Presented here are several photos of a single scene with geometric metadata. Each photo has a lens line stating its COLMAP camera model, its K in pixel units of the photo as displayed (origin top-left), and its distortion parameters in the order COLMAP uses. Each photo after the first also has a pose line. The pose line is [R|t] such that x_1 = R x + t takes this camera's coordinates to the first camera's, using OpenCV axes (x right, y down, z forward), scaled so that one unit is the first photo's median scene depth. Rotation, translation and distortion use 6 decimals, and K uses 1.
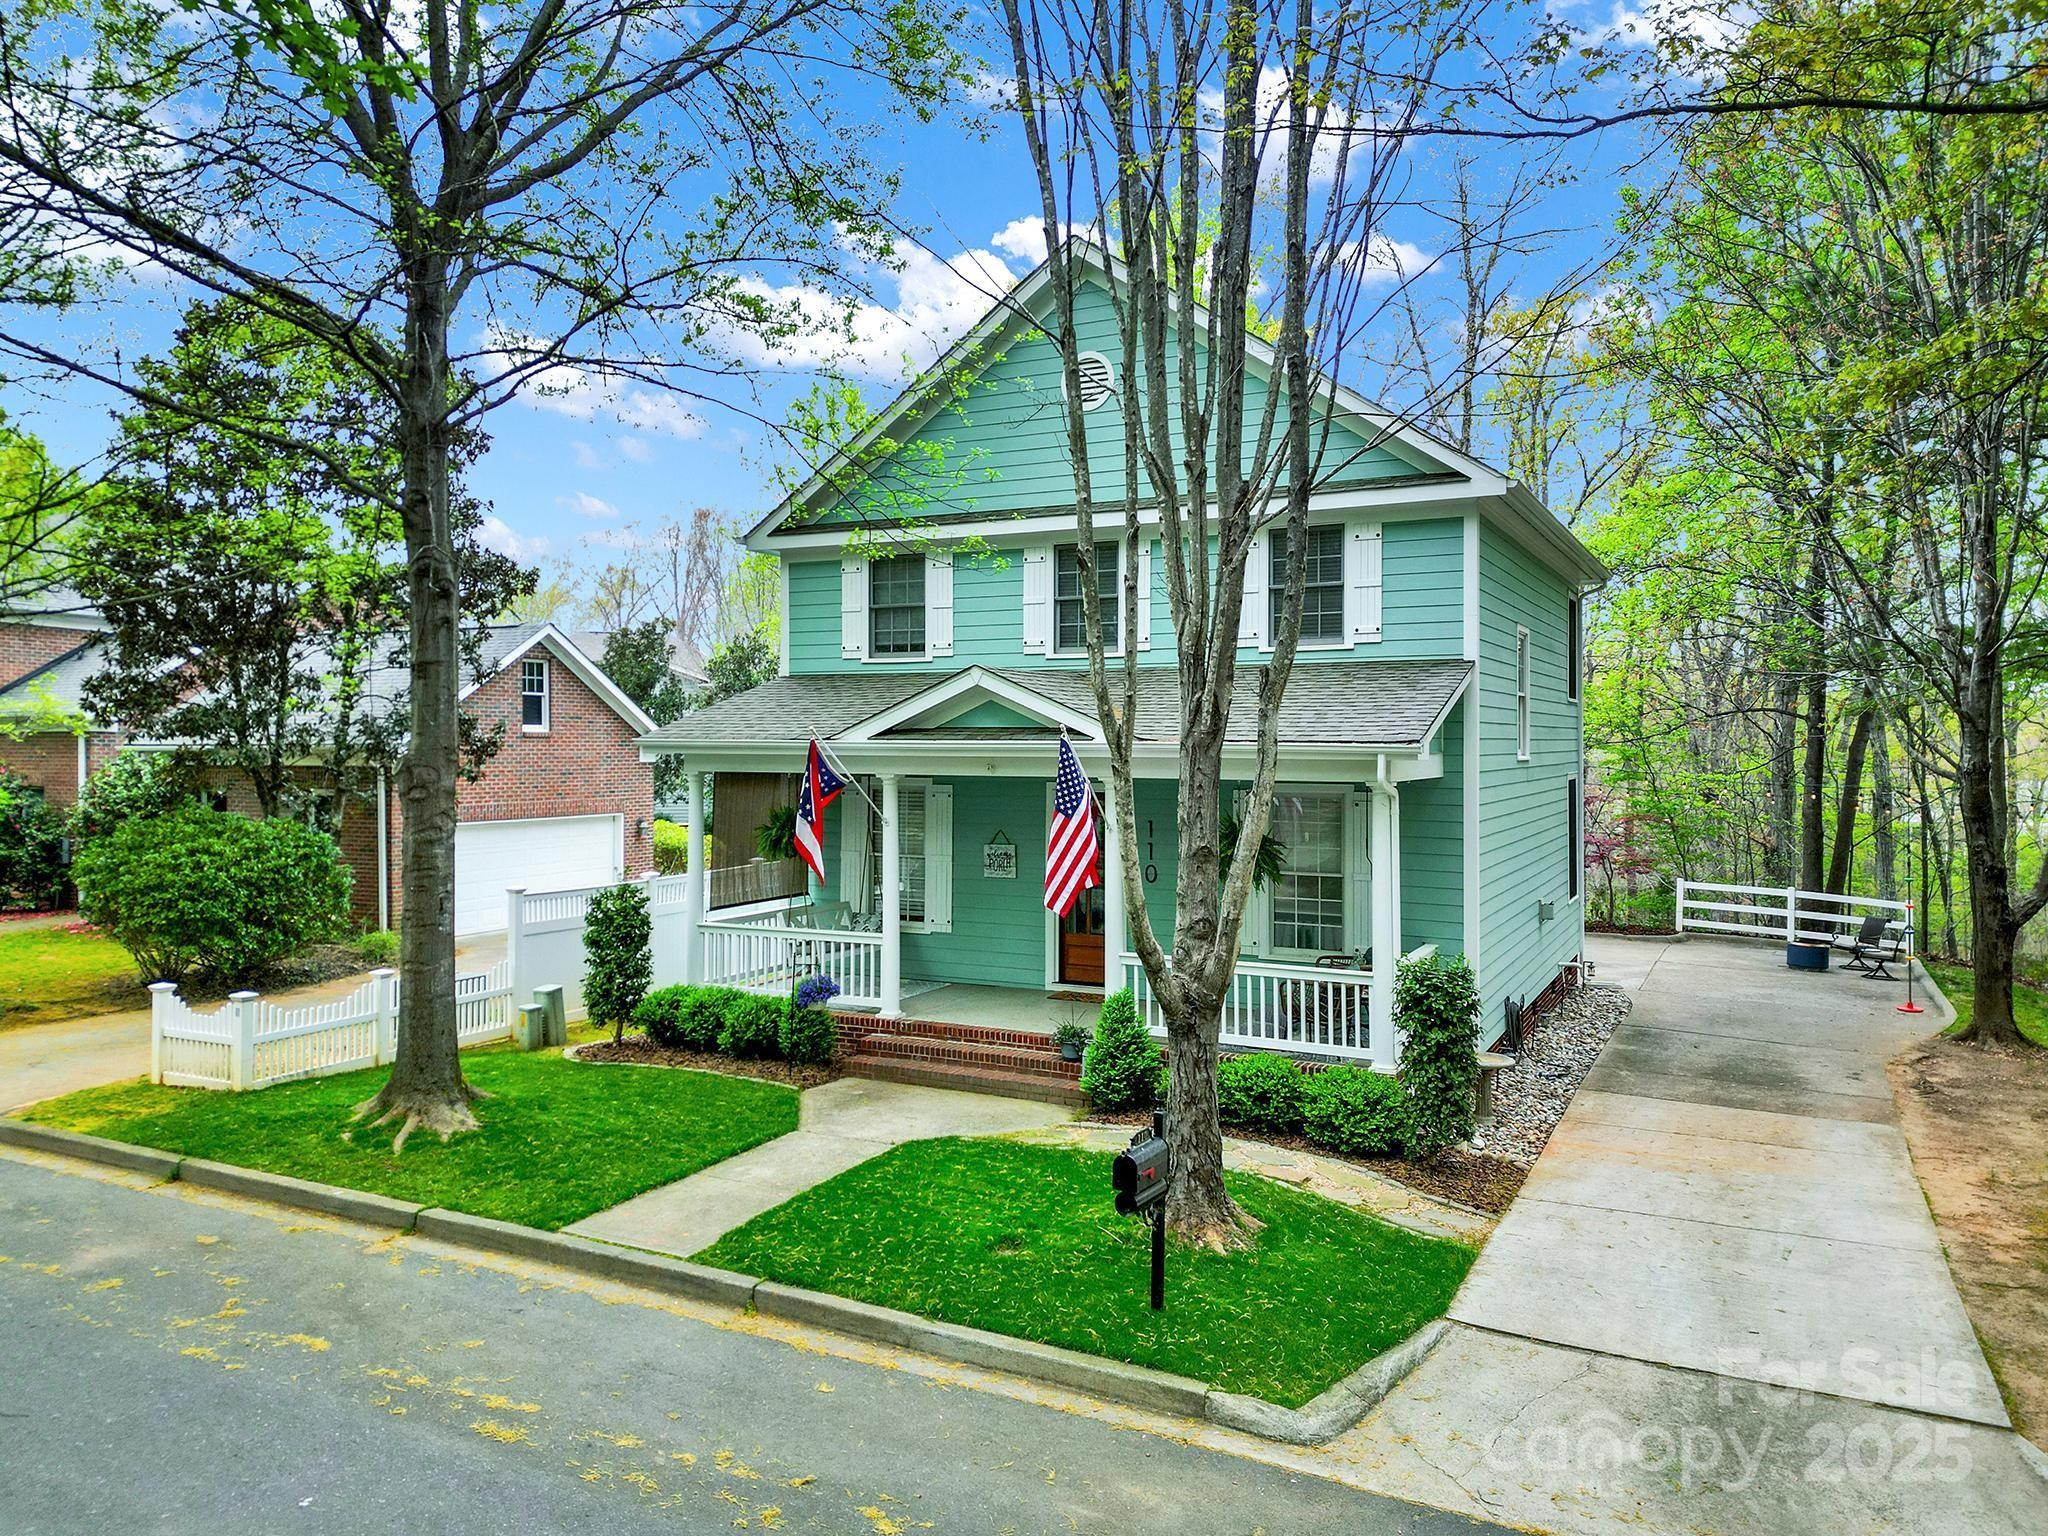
lens RADIAL K [[1488.7, 0, 1025.2], [0, 1488.7, 763.8], [0, 0, 1]] dist [0.050149, -0.011003]
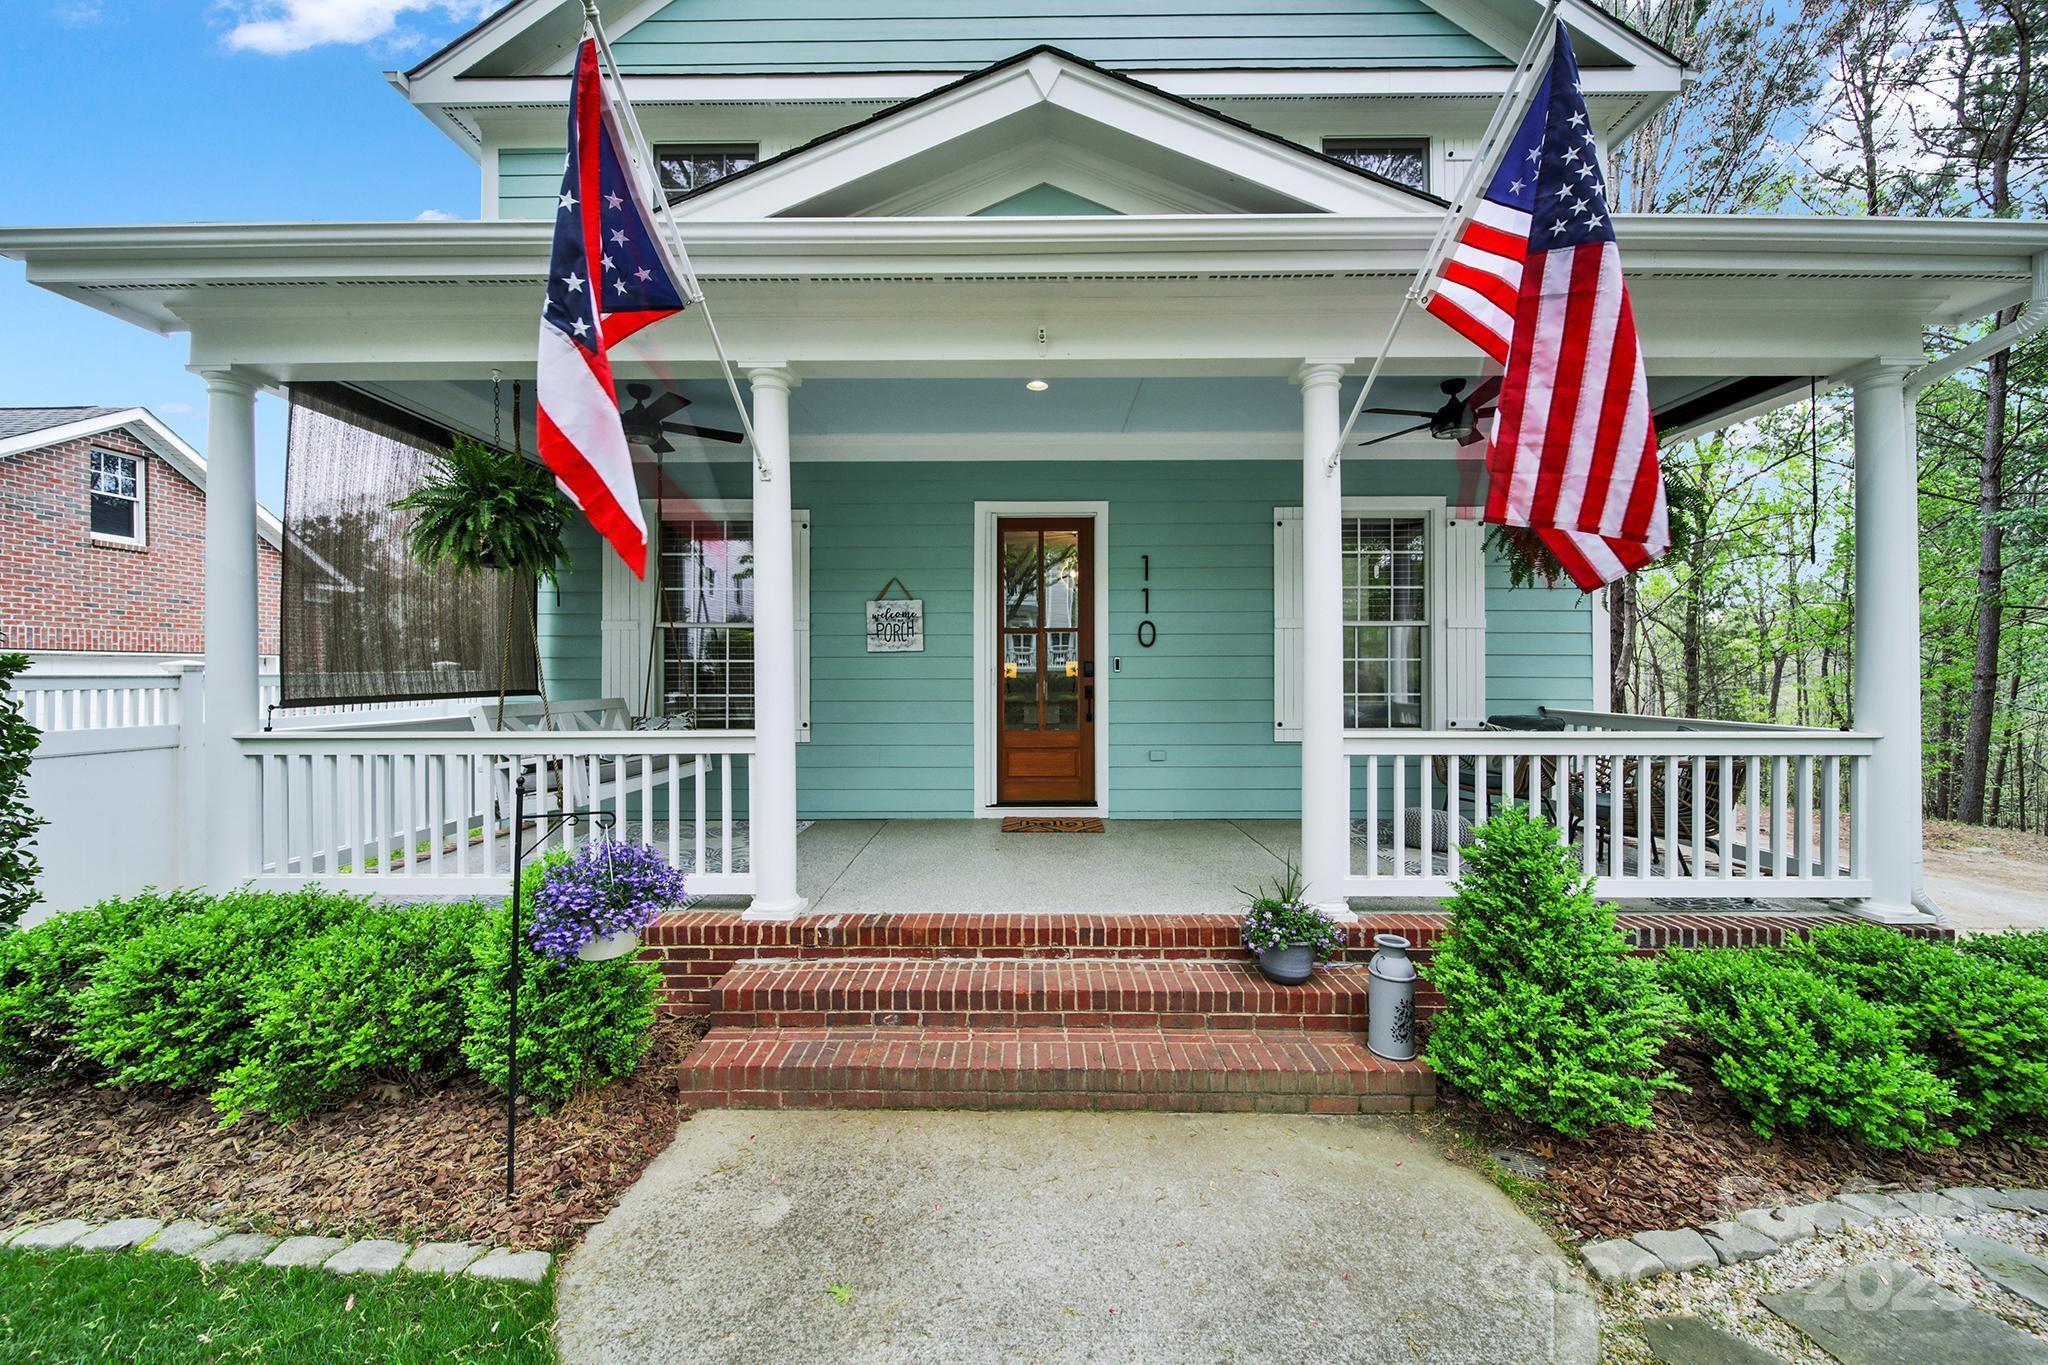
lens RADIAL K [[726.8, 0, 1017.5], [0, 726.8, 680.1], [0, 0, 1]] dist [-0.003499, -0.000203]
pose [[0.896687, -0.006643, 0.442615, -0.123081], [0.011972, 0.999886, -0.009248, 0.104330], [-0.442503, 0.013592, 0.896664, 0.782468]]
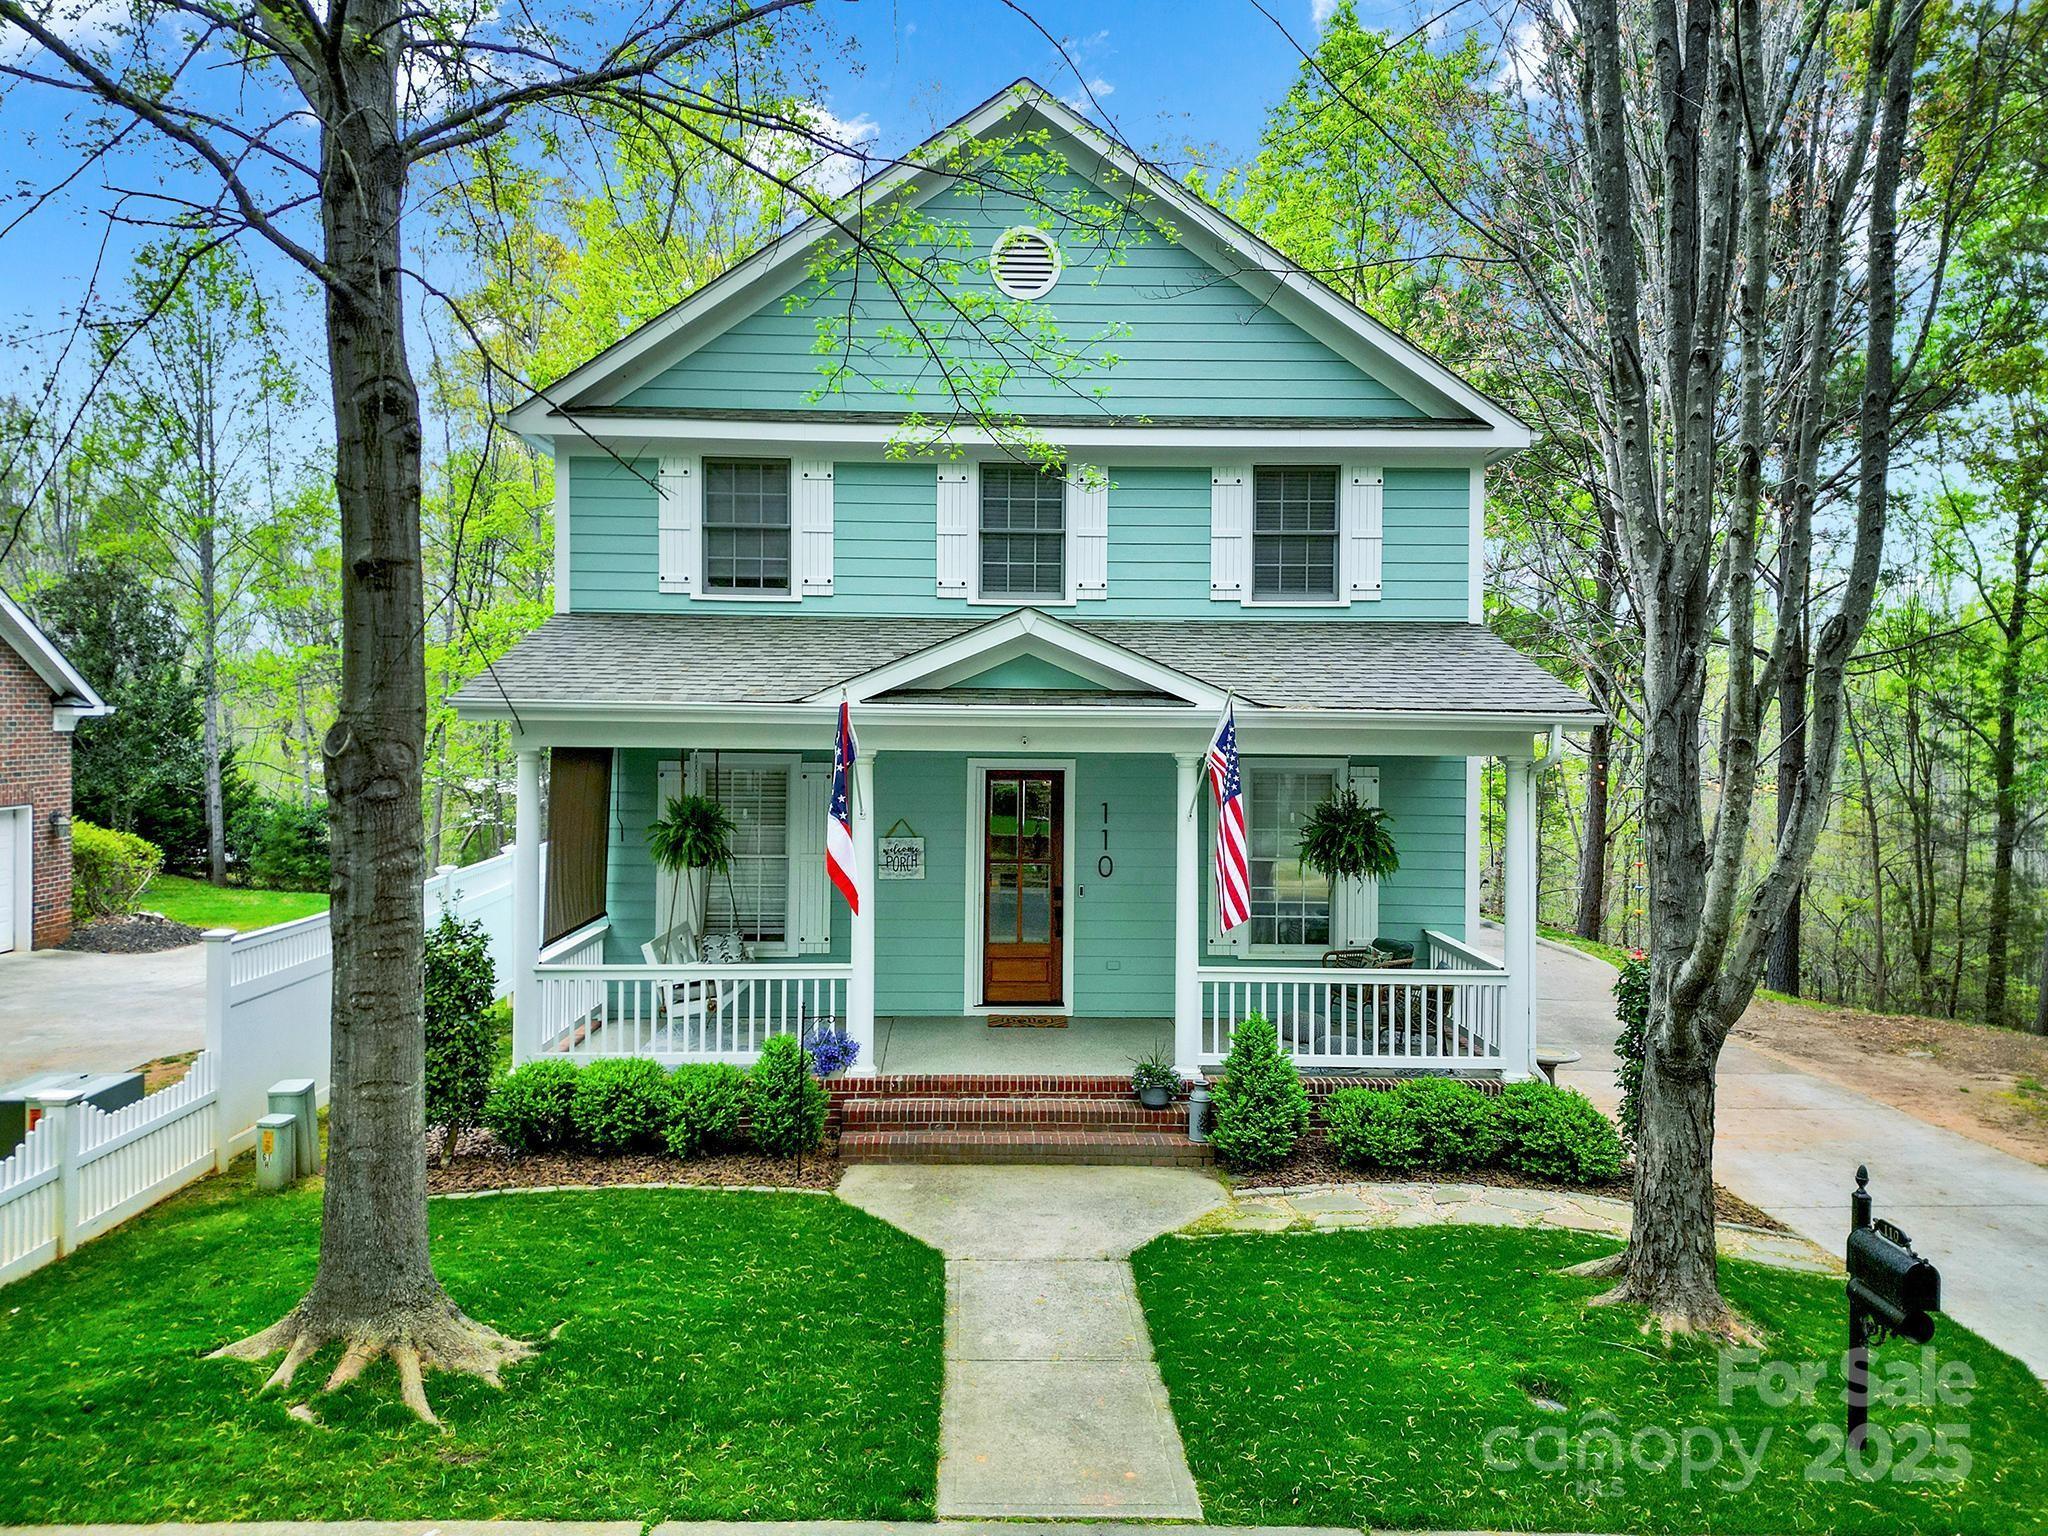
lens RADIAL K [[1488.7, 0, 1027.5], [0, 1488.7, 761.4], [0, 0, 1]] dist [0.050149, -0.011003]
pose [[0.875032, -0.008271, 0.483994, -0.383547], [-0.000709, 0.999831, 0.018369, -0.000820], [-0.484064, -0.016417, 0.874879, 0.312396]]
